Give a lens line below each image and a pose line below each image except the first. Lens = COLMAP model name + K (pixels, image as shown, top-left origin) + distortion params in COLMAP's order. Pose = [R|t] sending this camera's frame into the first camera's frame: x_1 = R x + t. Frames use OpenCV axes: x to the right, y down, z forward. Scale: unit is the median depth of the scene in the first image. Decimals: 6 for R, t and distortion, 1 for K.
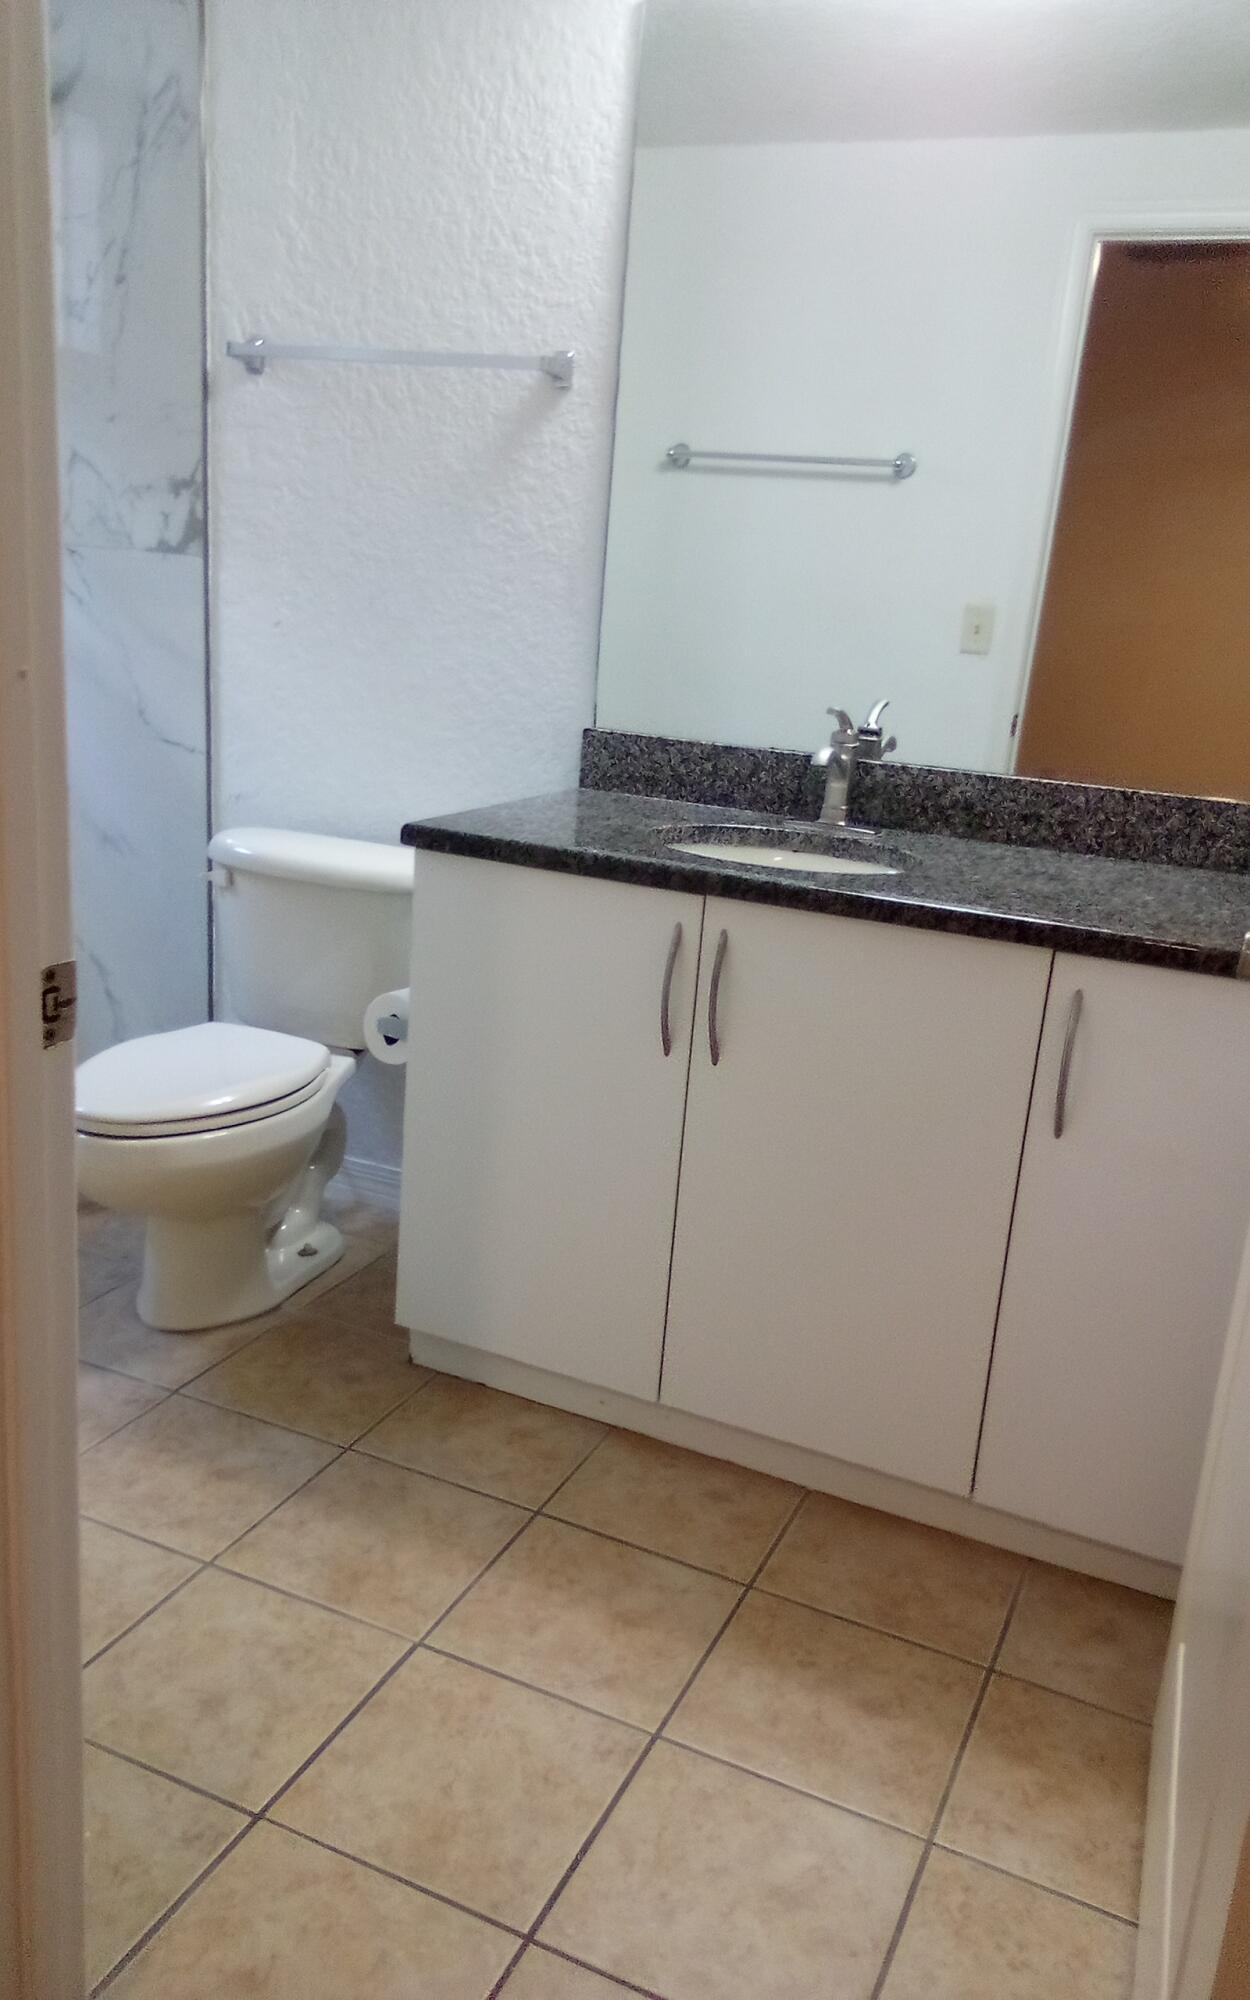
lens RADIAL K [[1581.3, 0, 599.2], [0, 1581.3, 1030.2], [0, 0, 1]] dist [0.161945, -0.229661]
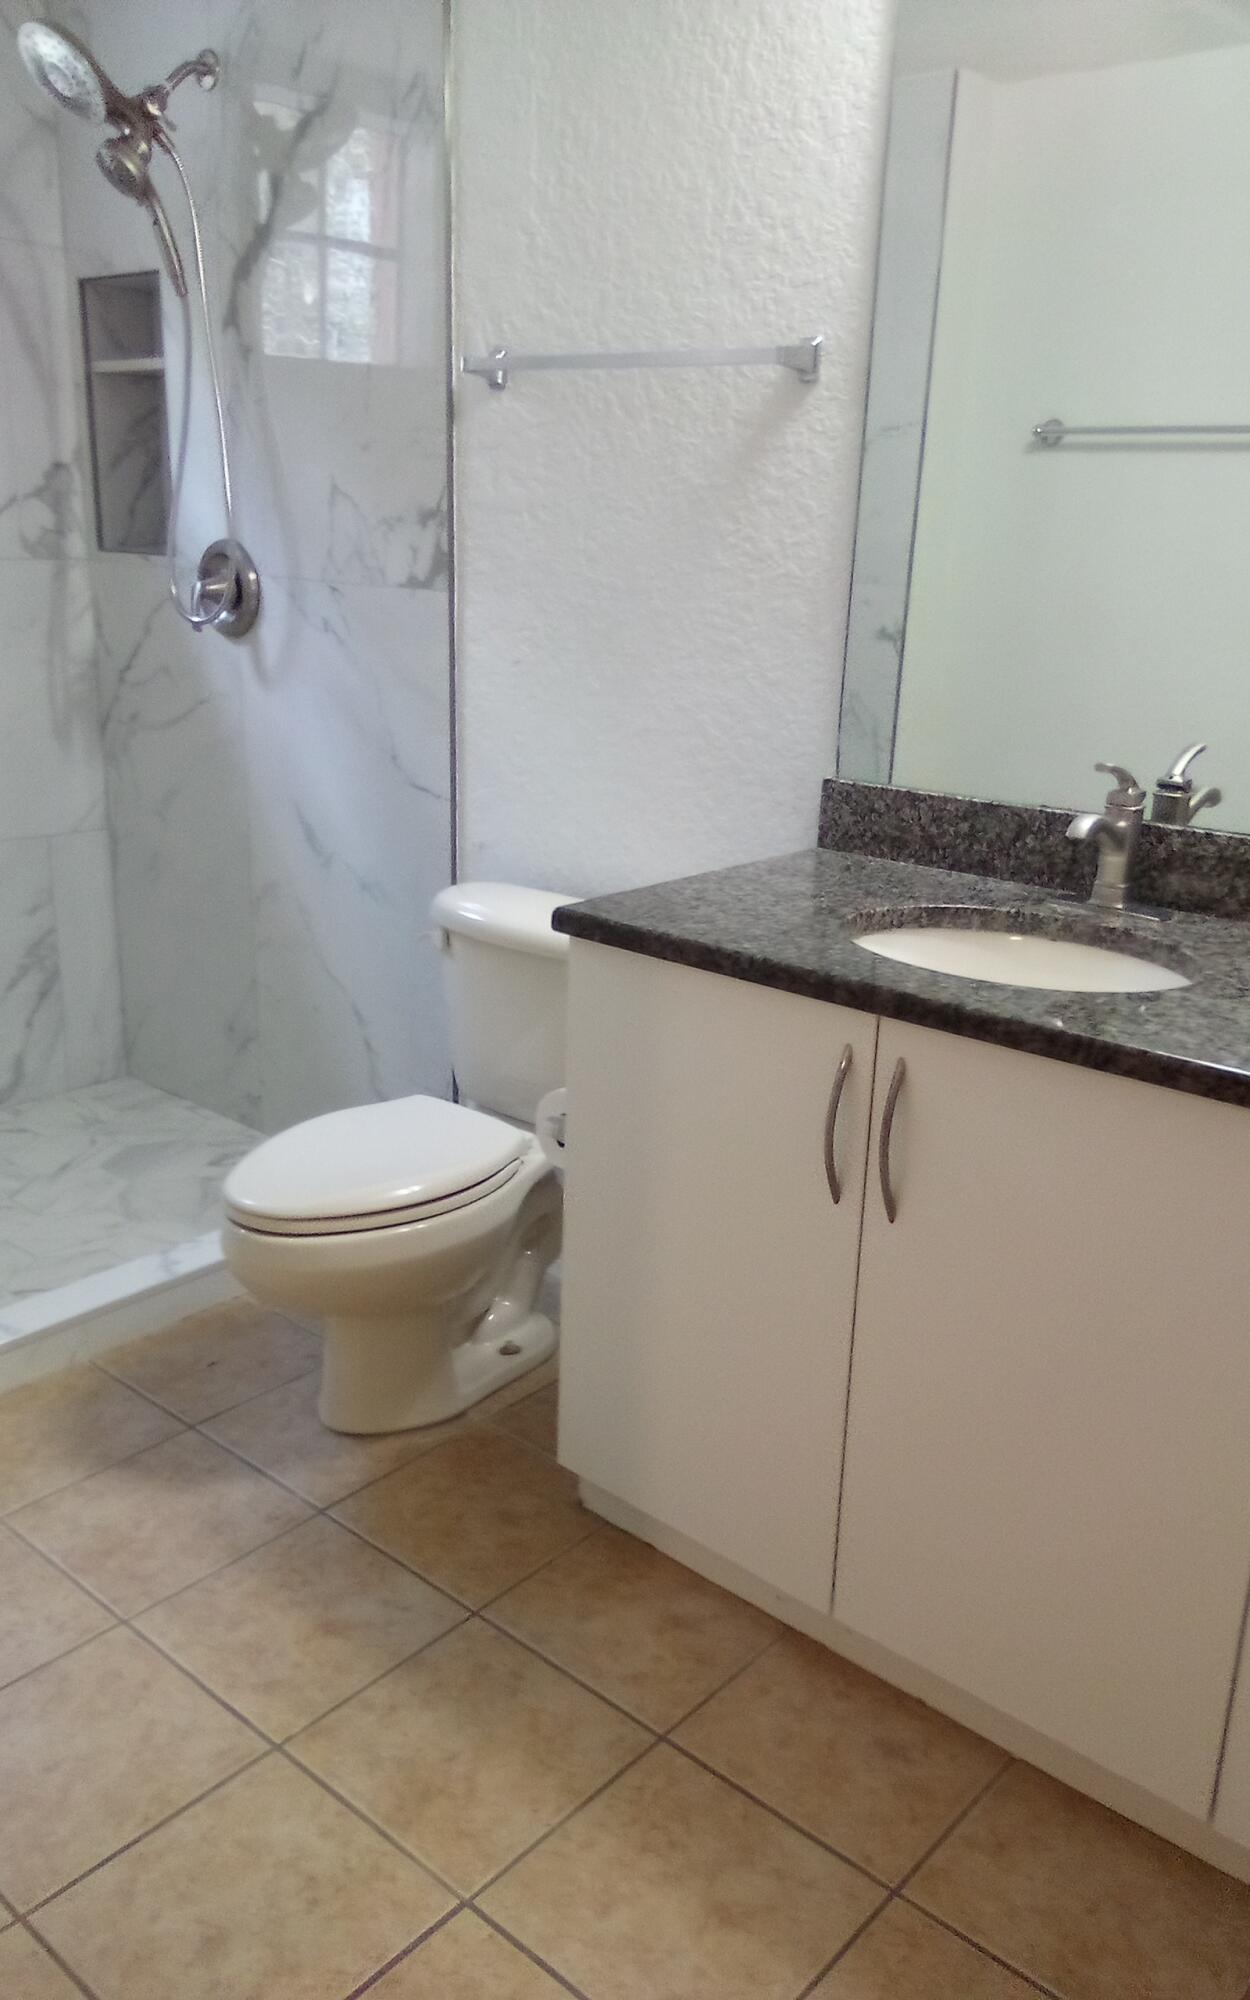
lens RADIAL K [[1581.3, 0, 599.2], [0, 1581.3, 1030.2], [0, 0, 1]] dist [0.161945, -0.229661]
pose [[0.957397, 0.044847, -0.285272, 0.130117], [-0.041363, 0.998978, 0.018231, -0.069076], [0.285798, -0.005655, 0.958273, 0.154652]]
